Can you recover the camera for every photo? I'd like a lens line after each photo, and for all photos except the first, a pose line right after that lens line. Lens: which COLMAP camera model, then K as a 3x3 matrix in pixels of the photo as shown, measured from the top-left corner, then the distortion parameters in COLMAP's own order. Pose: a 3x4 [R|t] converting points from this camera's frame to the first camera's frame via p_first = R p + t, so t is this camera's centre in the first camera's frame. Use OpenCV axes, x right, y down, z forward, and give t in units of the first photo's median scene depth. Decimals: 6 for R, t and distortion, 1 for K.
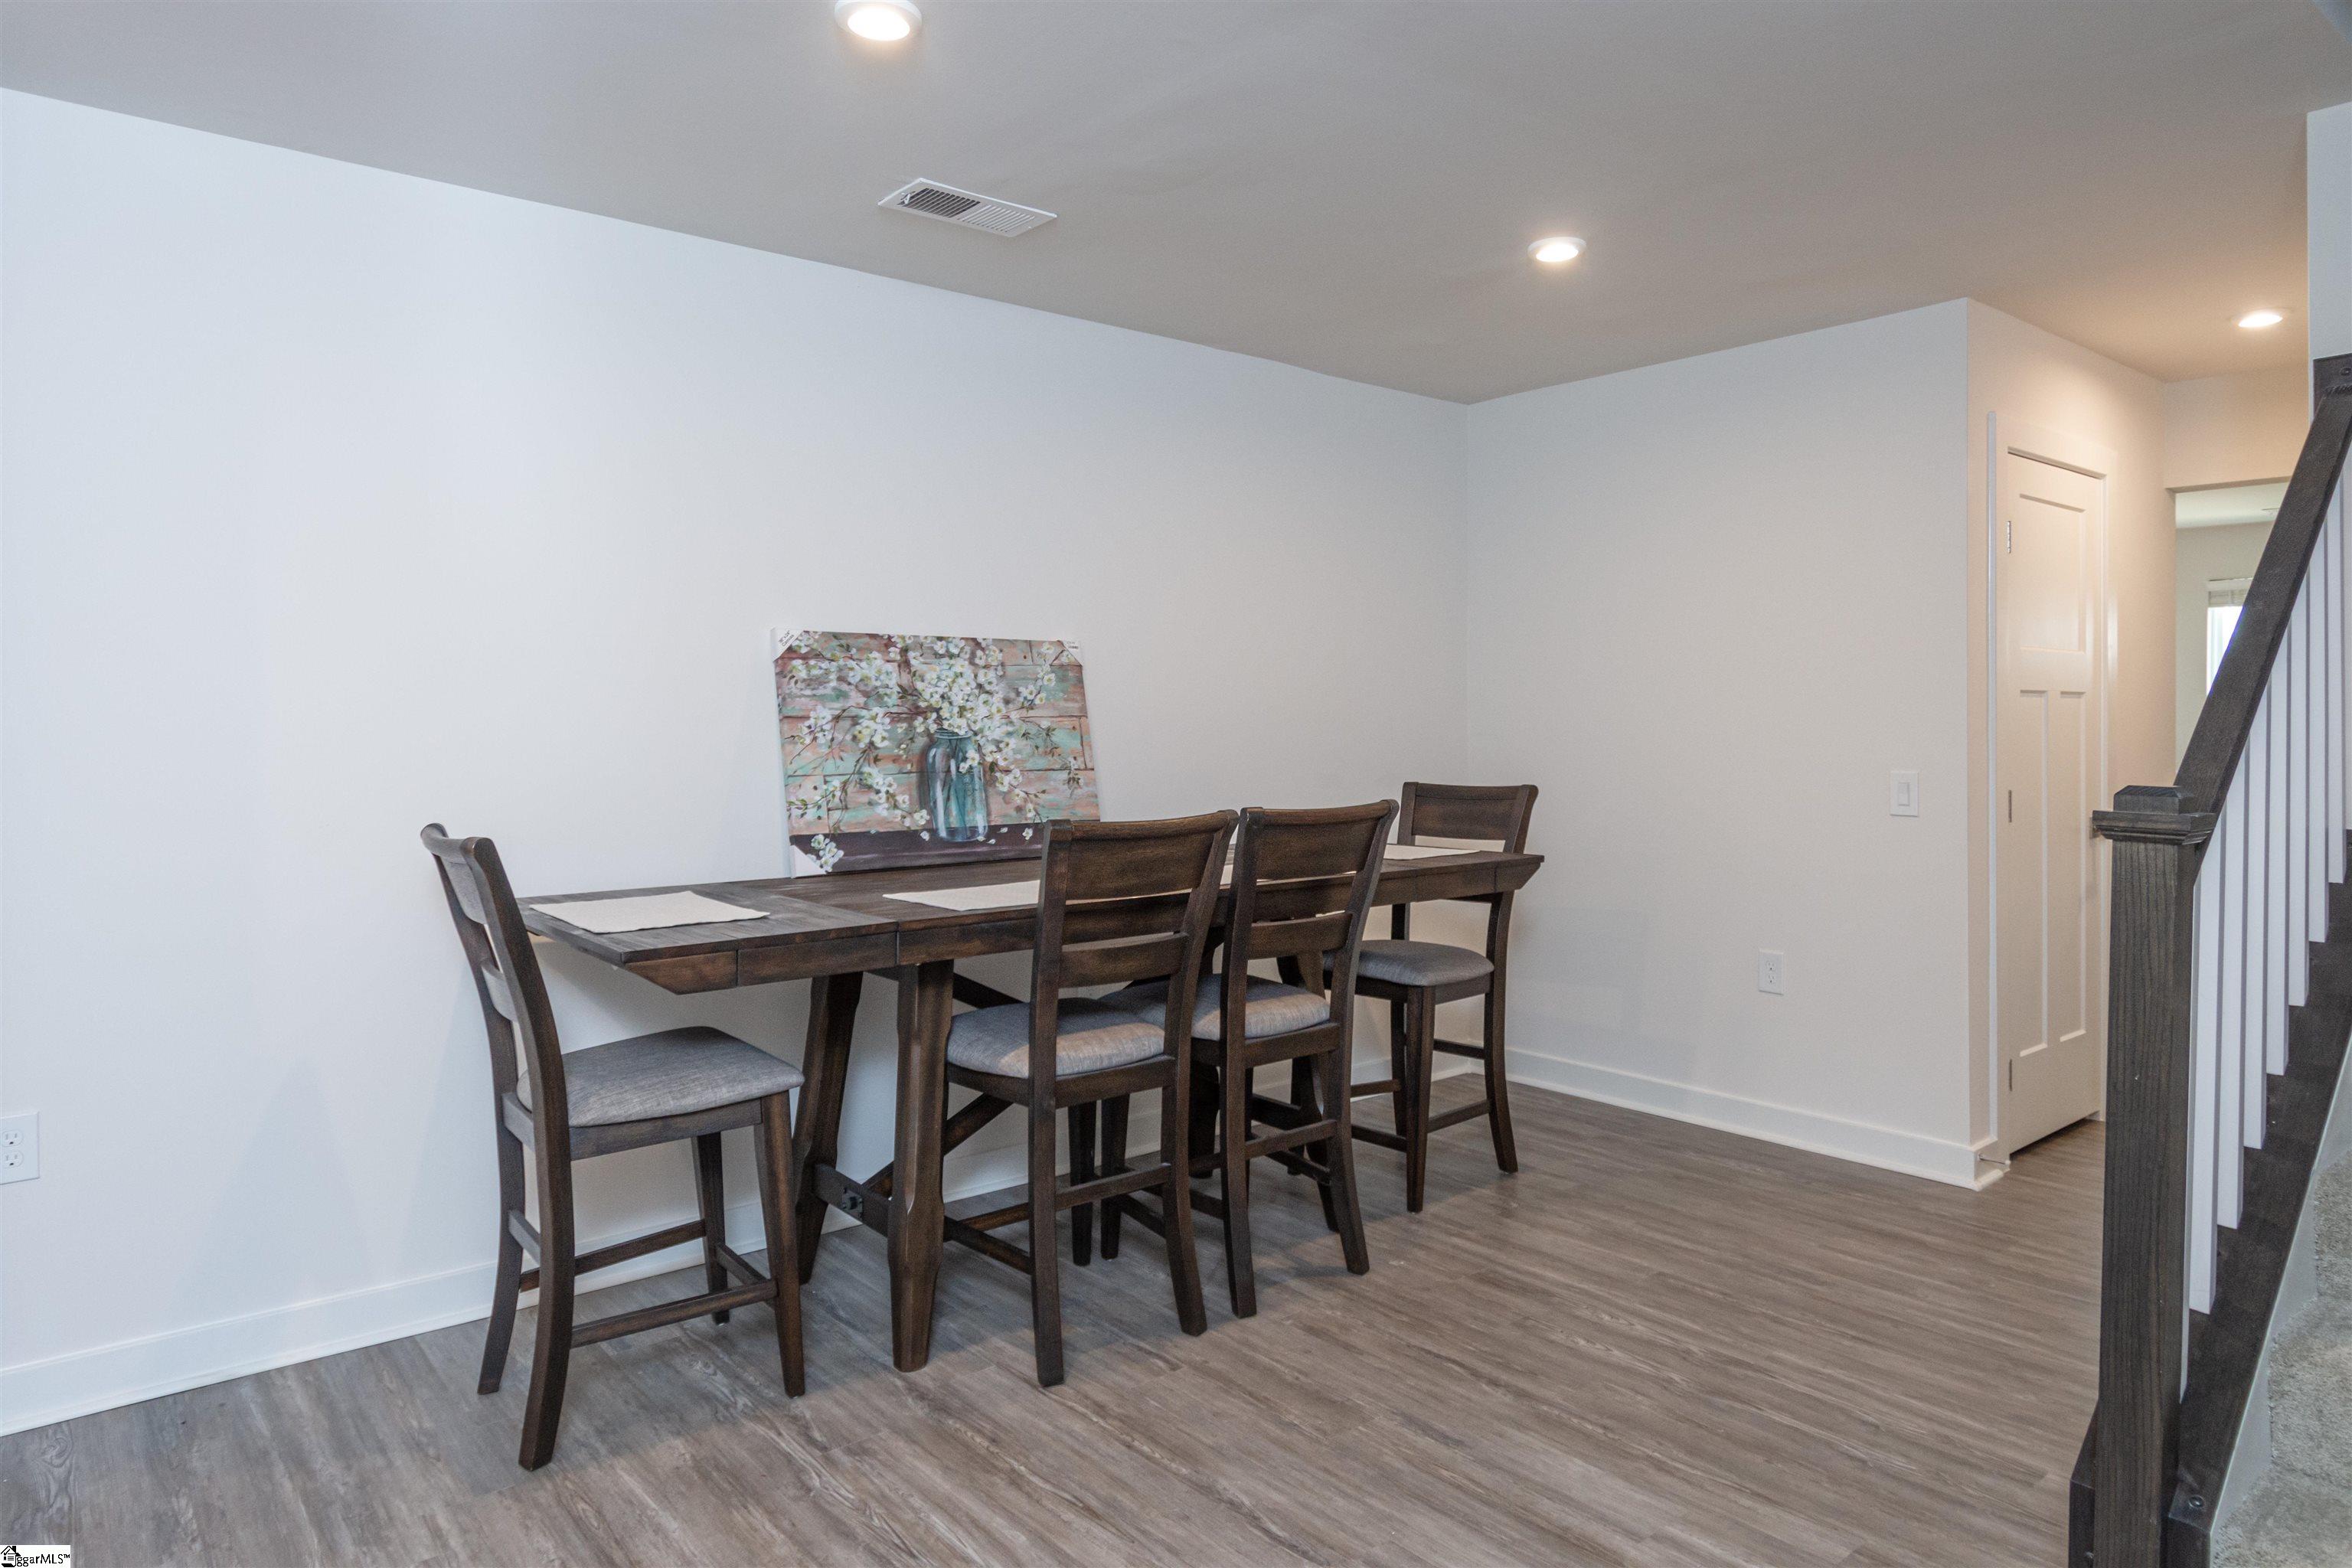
lens RADIAL K [[1438.6, 0, 1099.4], [0, 1438.6, 718.6], [0, 0, 1]] dist [-0.002838, -0.006427]
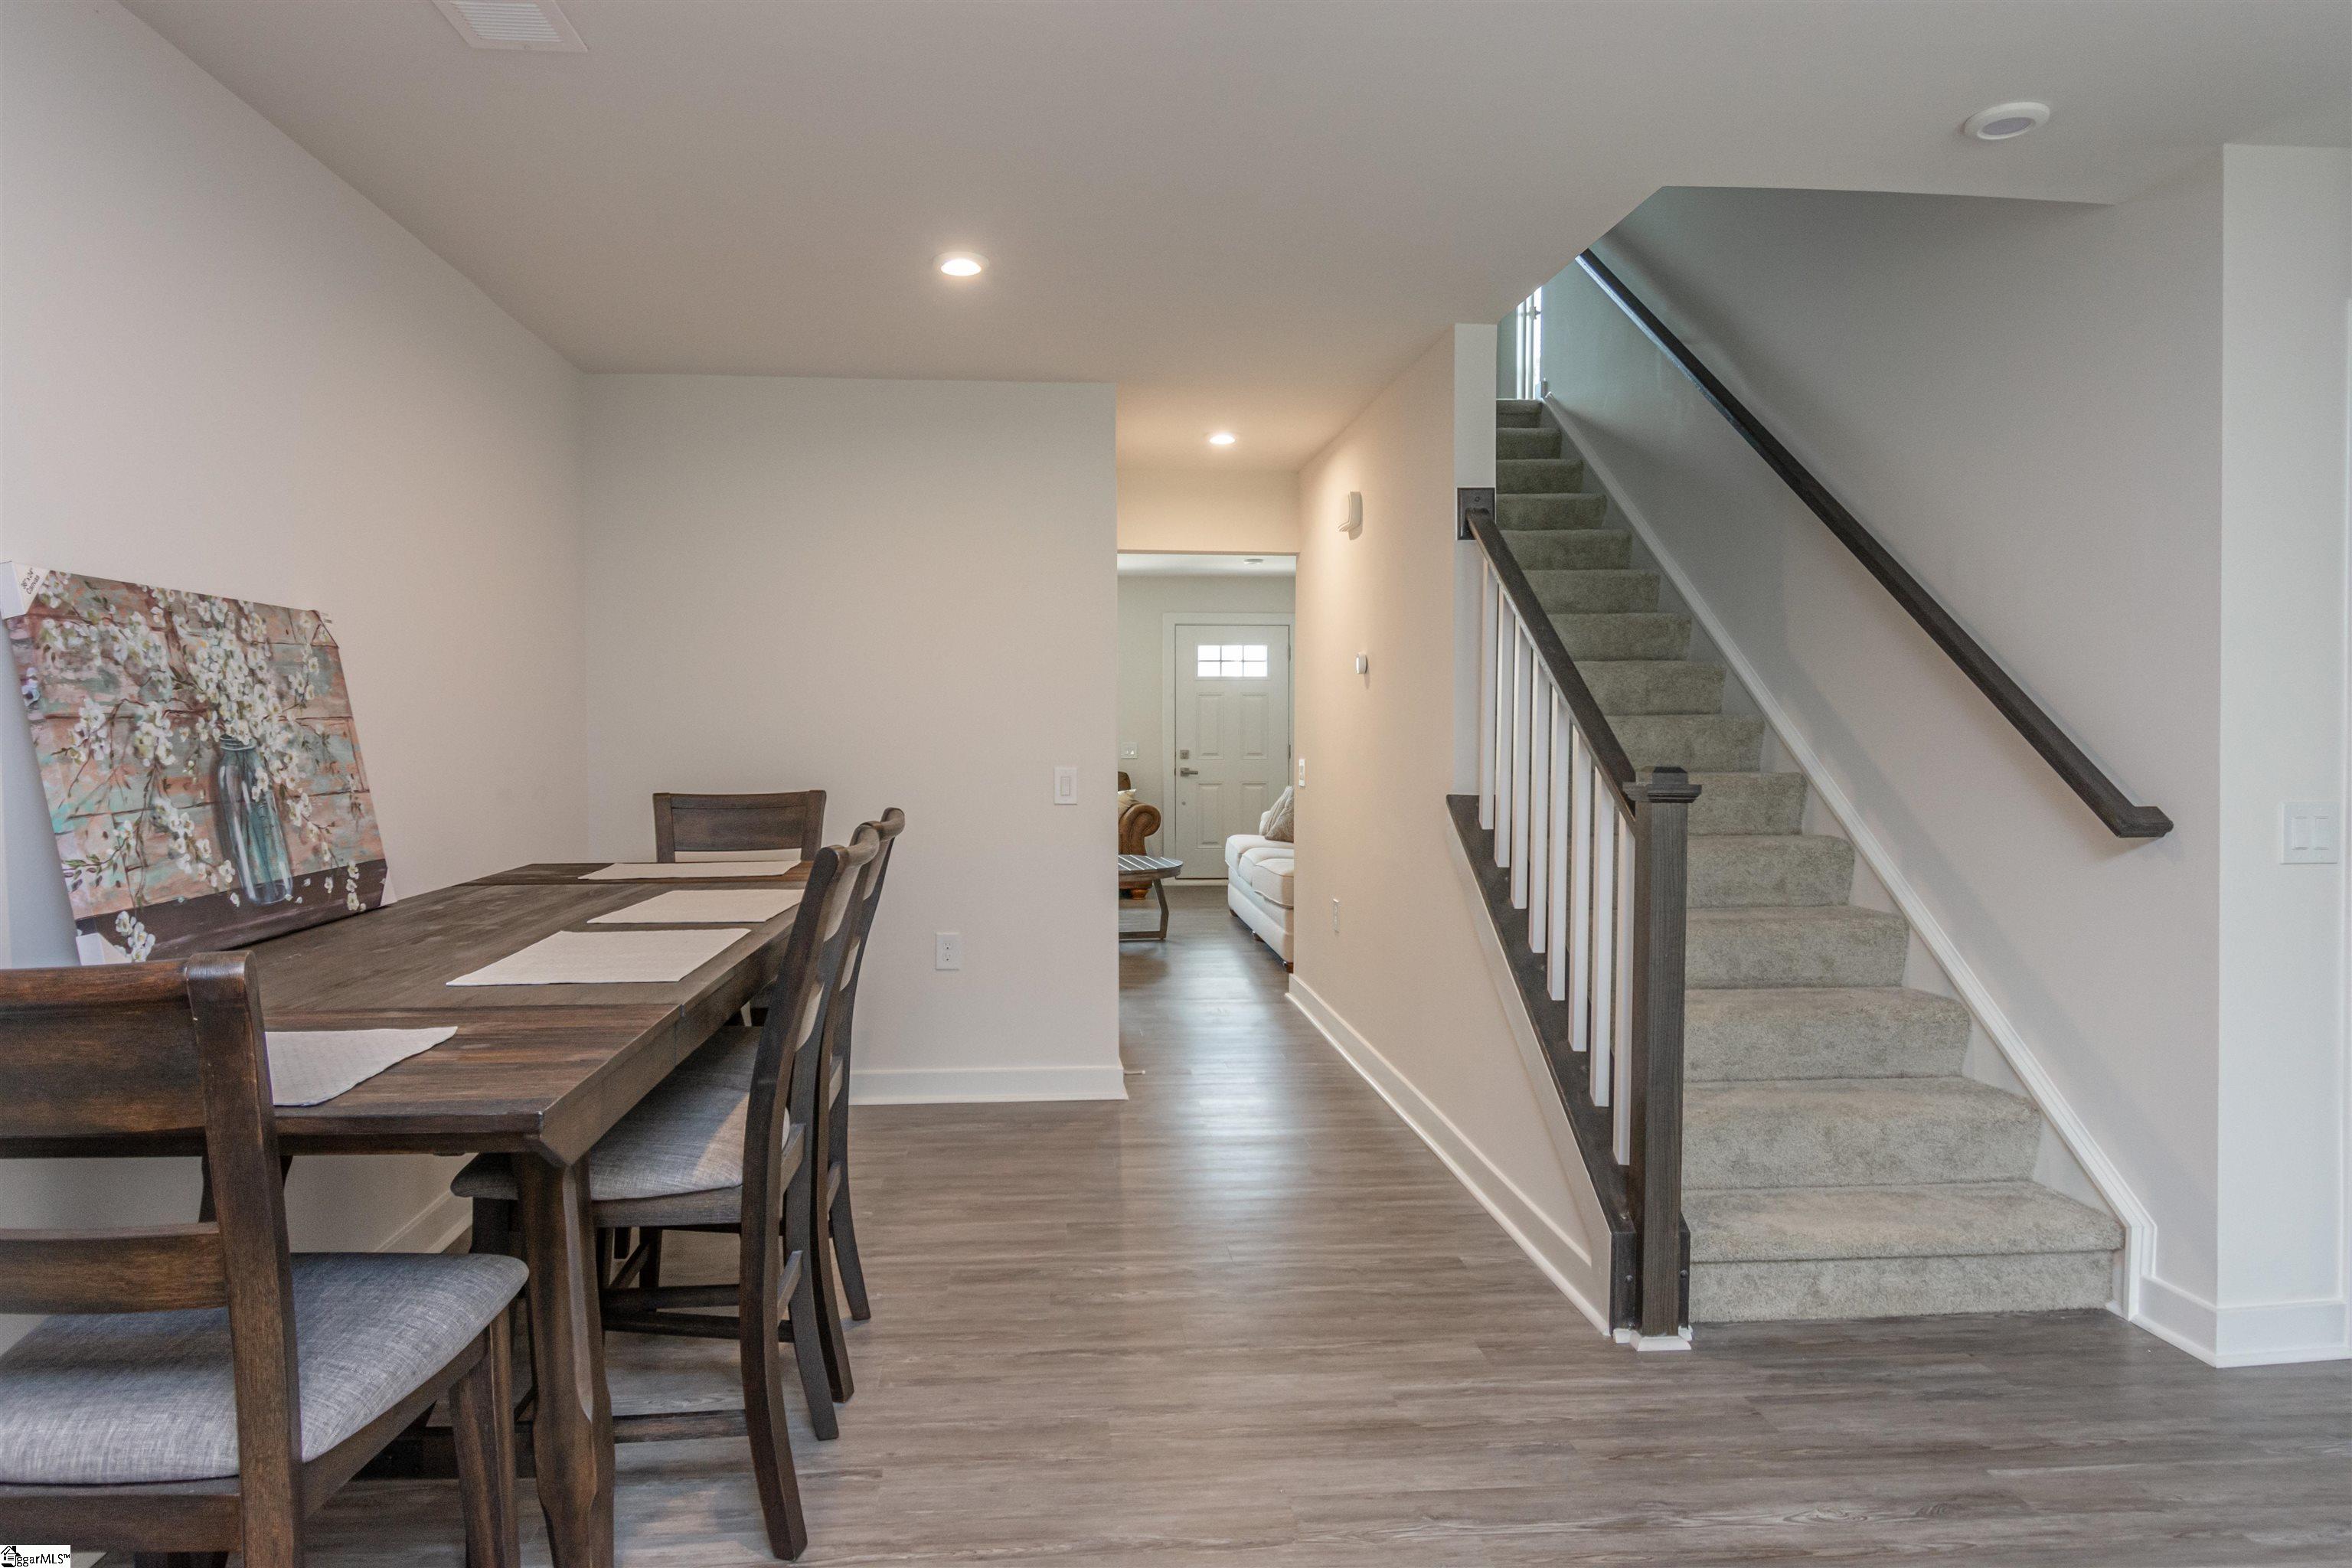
lens RADIAL K [[1438.6, 0, 1150.9], [0, 1438.6, 746.3], [0, 0, 1]] dist [-0.002838, -0.006427]
pose [[0.559285, -0.010651, 0.828907, -0.419915], [-0.002715, 0.999889, 0.014679, 0.001081], [-0.828971, -0.010460, 0.559194, 0.285507]]
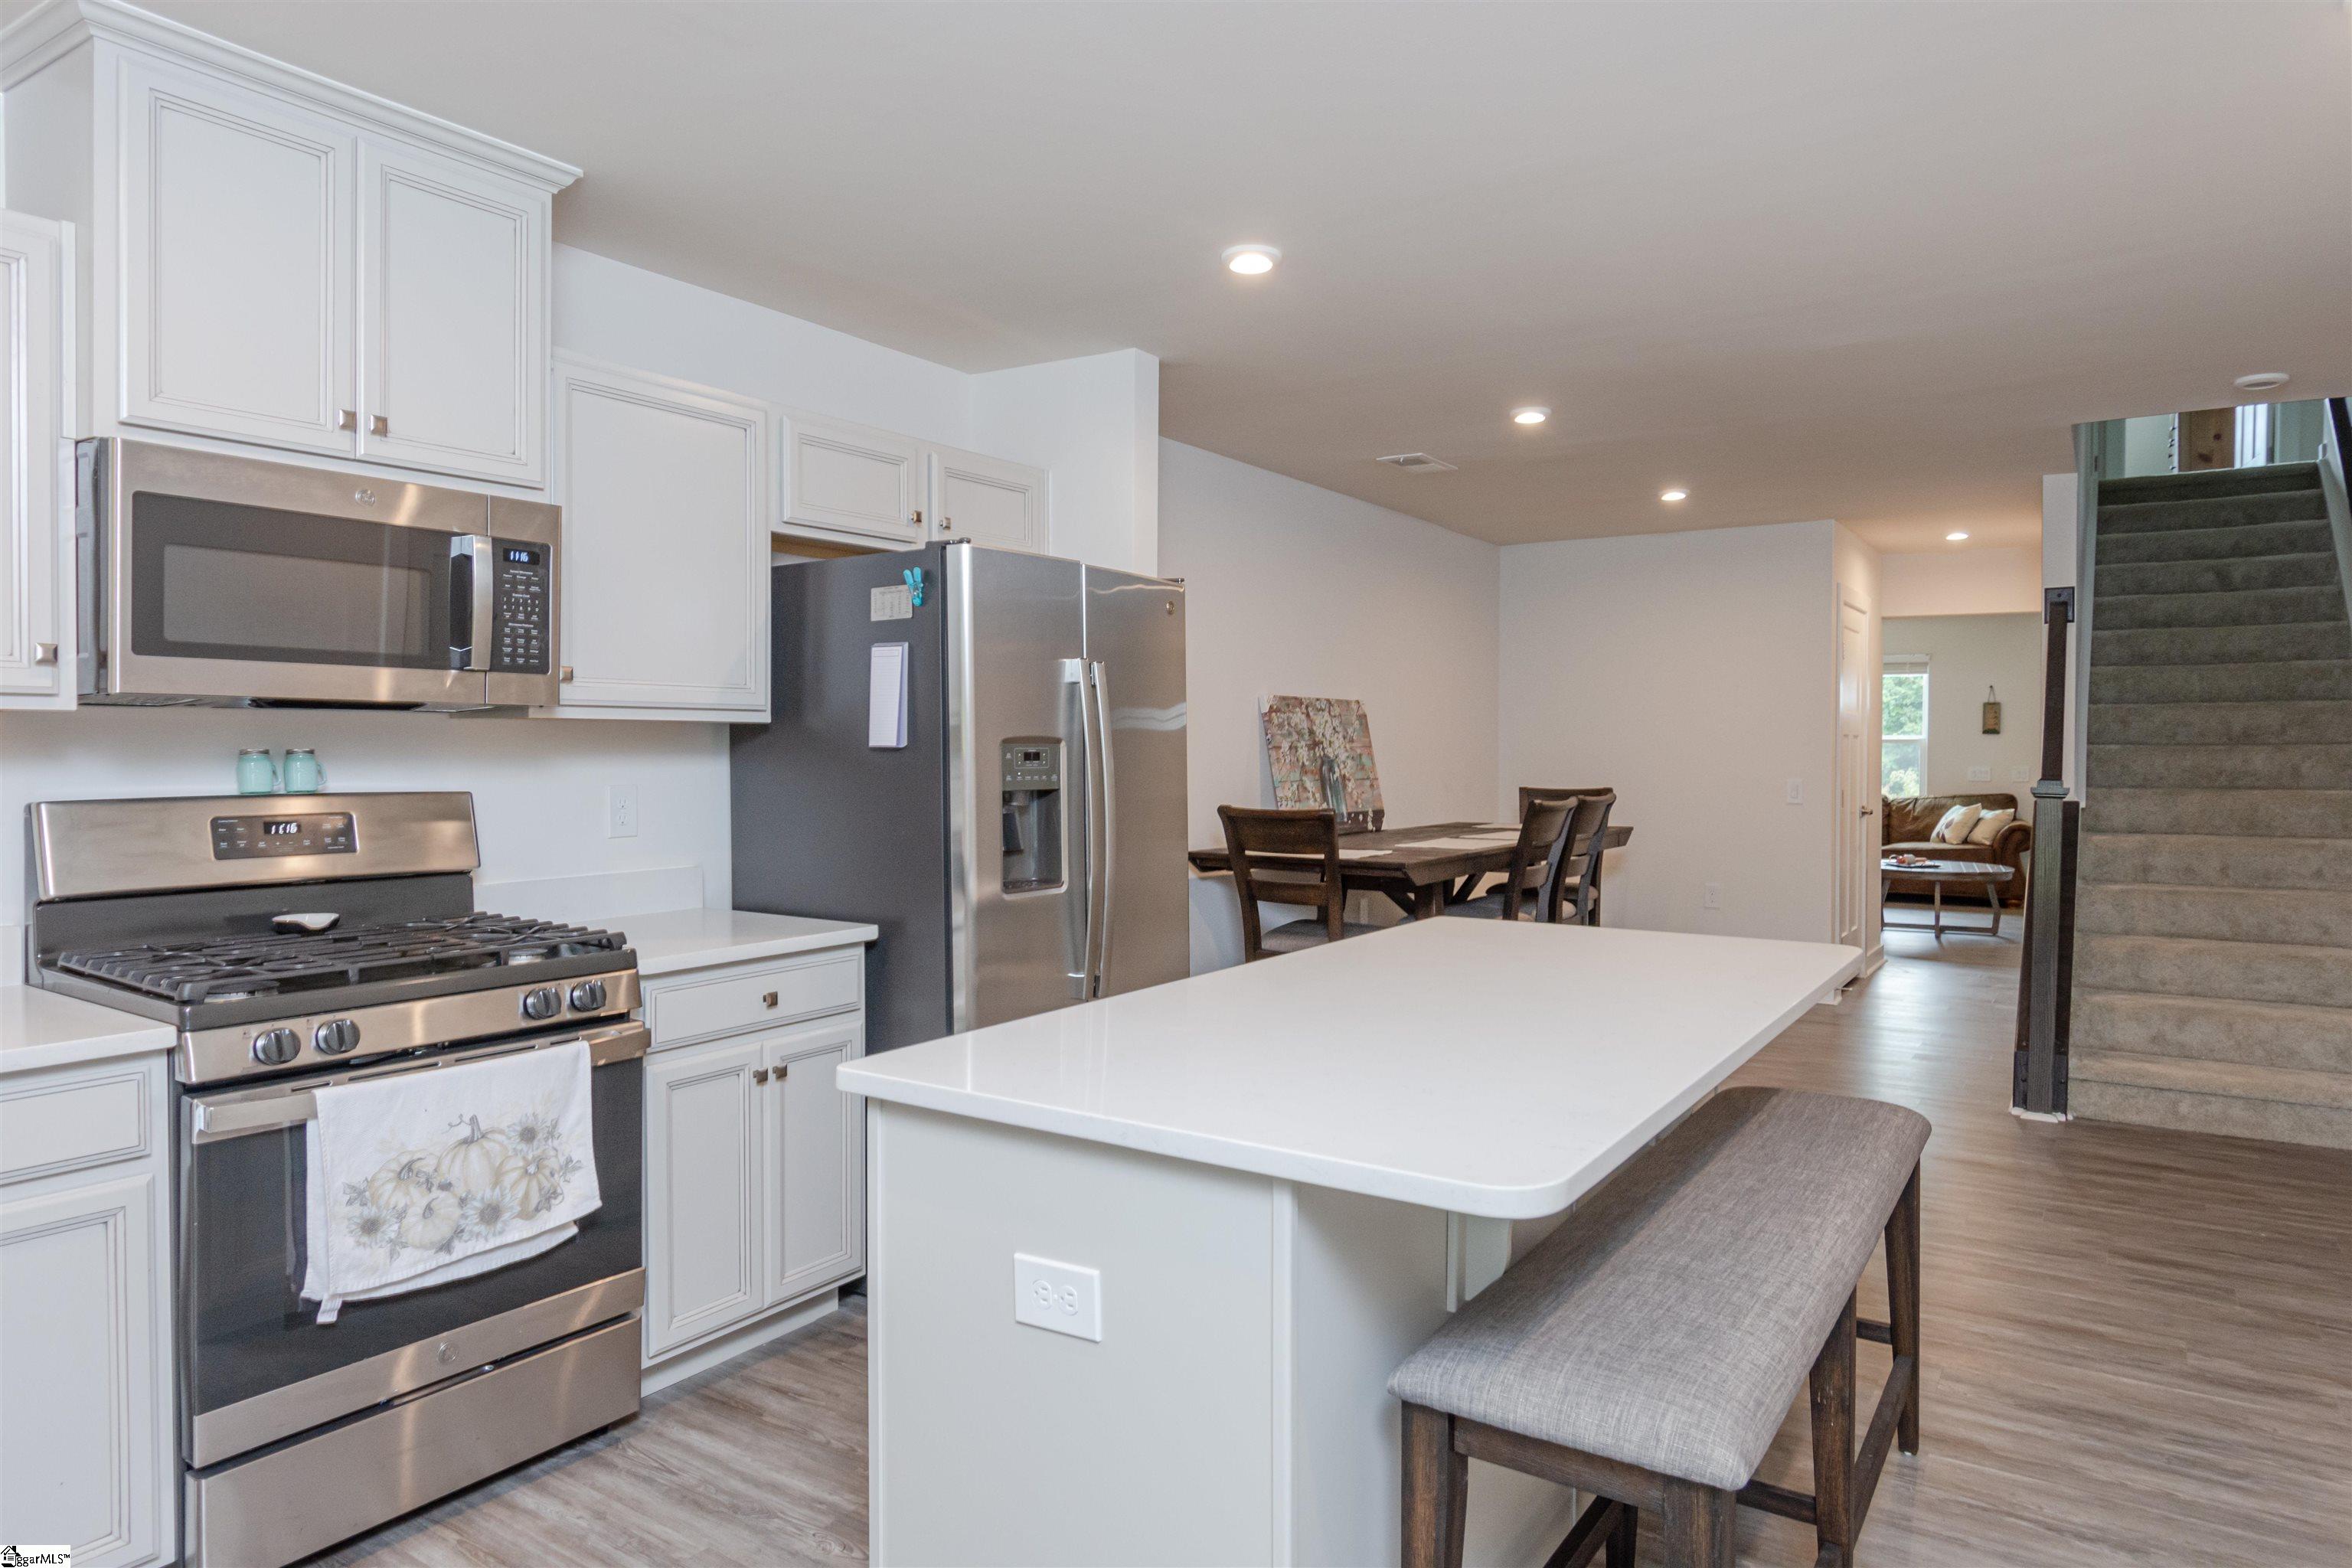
lens RADIAL K [[1438.6, 0, 1177.9], [0, 1438.6, 782.4], [0, 0, 1]] dist [-0.002838, -0.006427]
pose [[0.951715, -0.003245, 0.306967, -0.787169], [-0.004535, 0.999686, 0.024626, -0.000598], [-0.306951, -0.024829, 0.951401, -0.532756]]
